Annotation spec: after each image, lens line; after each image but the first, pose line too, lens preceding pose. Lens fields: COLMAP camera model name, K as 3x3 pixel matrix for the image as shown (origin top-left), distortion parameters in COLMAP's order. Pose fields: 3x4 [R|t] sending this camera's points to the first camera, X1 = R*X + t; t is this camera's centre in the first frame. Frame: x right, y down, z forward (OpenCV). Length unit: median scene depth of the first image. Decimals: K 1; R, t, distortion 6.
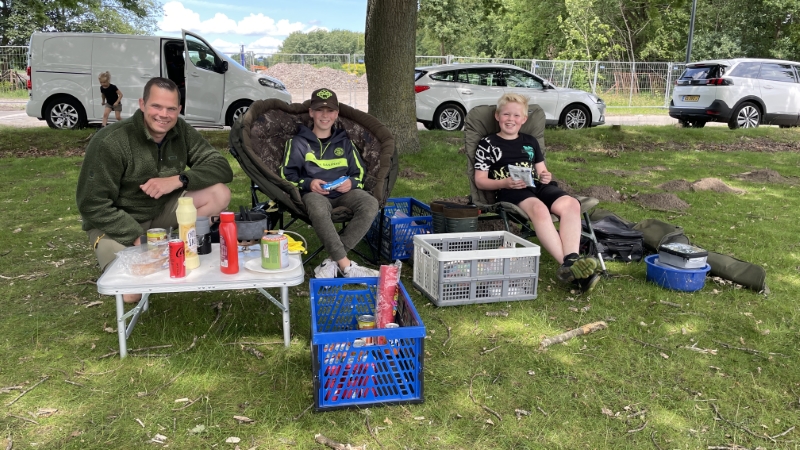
lens RADIAL K [[612.3, 0, 393.1], [0, 612.3, 224.9], [0, 0, 1]] dist [0.036688, -0.028918]
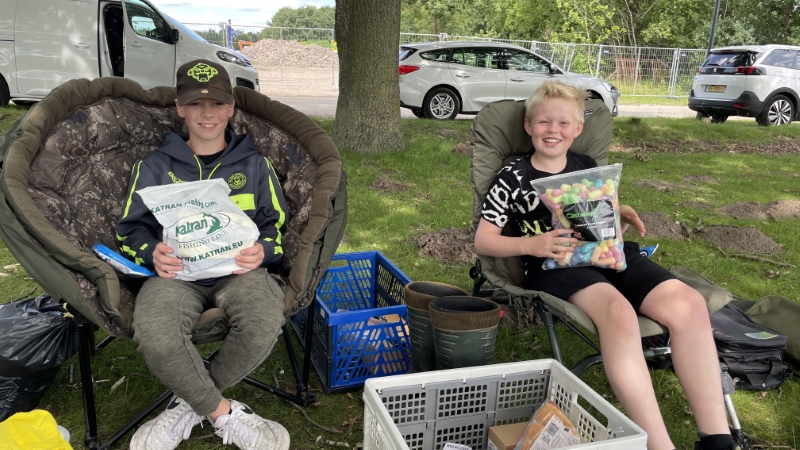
lens RADIAL K [[612.3, 0, 405.0], [0, 612.3, 228.2], [0, 0, 1]] dist [0.036688, -0.028918]
pose [[0.999142, 0.017878, 0.037362, 0.011600], [-0.019174, 0.999217, 0.034604, -0.029600], [-0.036715, -0.035291, 0.998702, 0.135916]]
